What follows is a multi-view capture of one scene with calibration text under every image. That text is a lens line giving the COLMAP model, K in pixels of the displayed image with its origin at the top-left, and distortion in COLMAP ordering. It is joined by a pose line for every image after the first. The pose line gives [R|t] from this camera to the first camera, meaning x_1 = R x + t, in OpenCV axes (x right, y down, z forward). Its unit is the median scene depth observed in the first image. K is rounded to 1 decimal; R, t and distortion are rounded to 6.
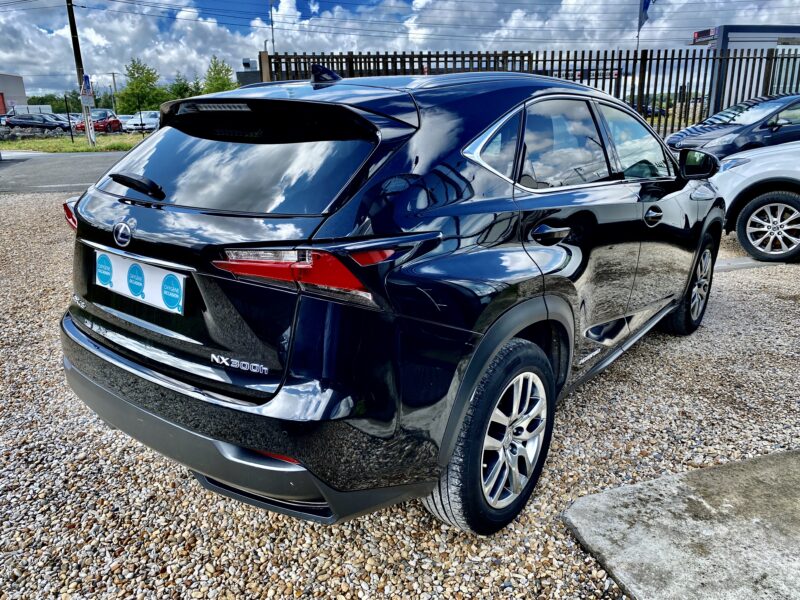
lens RADIAL K [[600.9, 0, 400.0], [0, 600.9, 300.0], [0, 0, 1]] dist [0.007041, -0.003379]
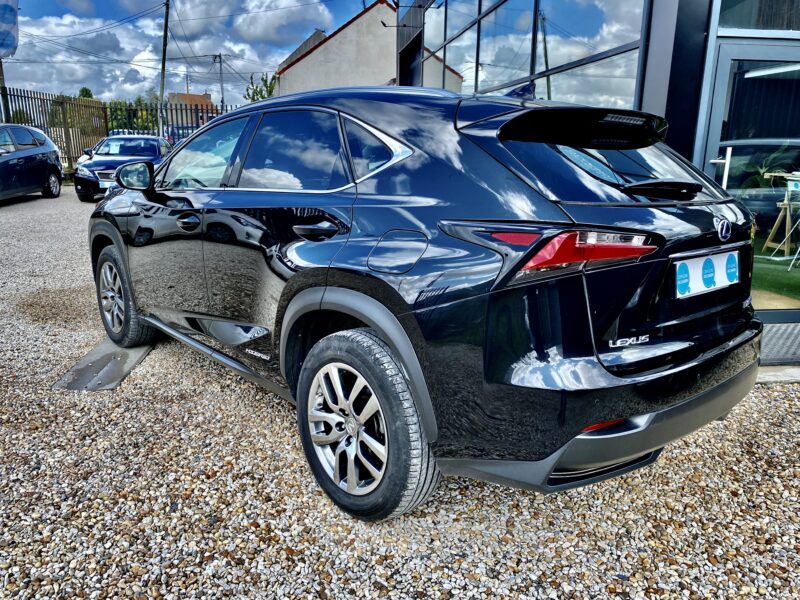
lens RADIAL K [[600.9, 0, 400.0], [0, 600.9, 300.0], [0, 0, 1]] dist [0.007041, -0.003379]
pose [[0.193801, -0.213828, 0.957454, -1.568917], [0.267790, 0.950425, 0.158054, -0.303680], [-0.943785, 0.225766, 0.241455, 1.245189]]
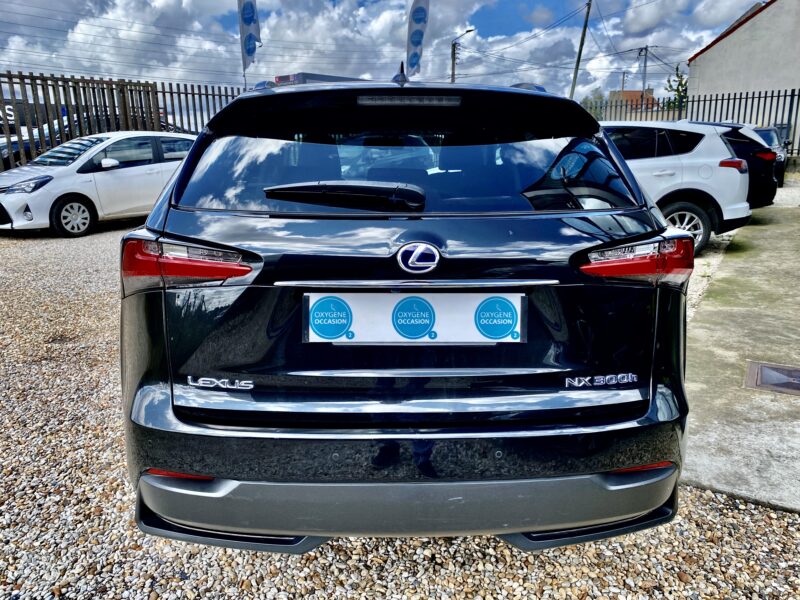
lens RADIAL K [[600.9, 0, 400.0], [0, 600.9, 300.0], [0, 0, 1]] dist [0.007041, -0.003379]
pose [[0.758347, -0.150873, 0.634151, -0.902097], [0.189175, 0.981916, 0.007387, -0.062301], [-0.623797, 0.114364, 0.773174, 0.416802]]
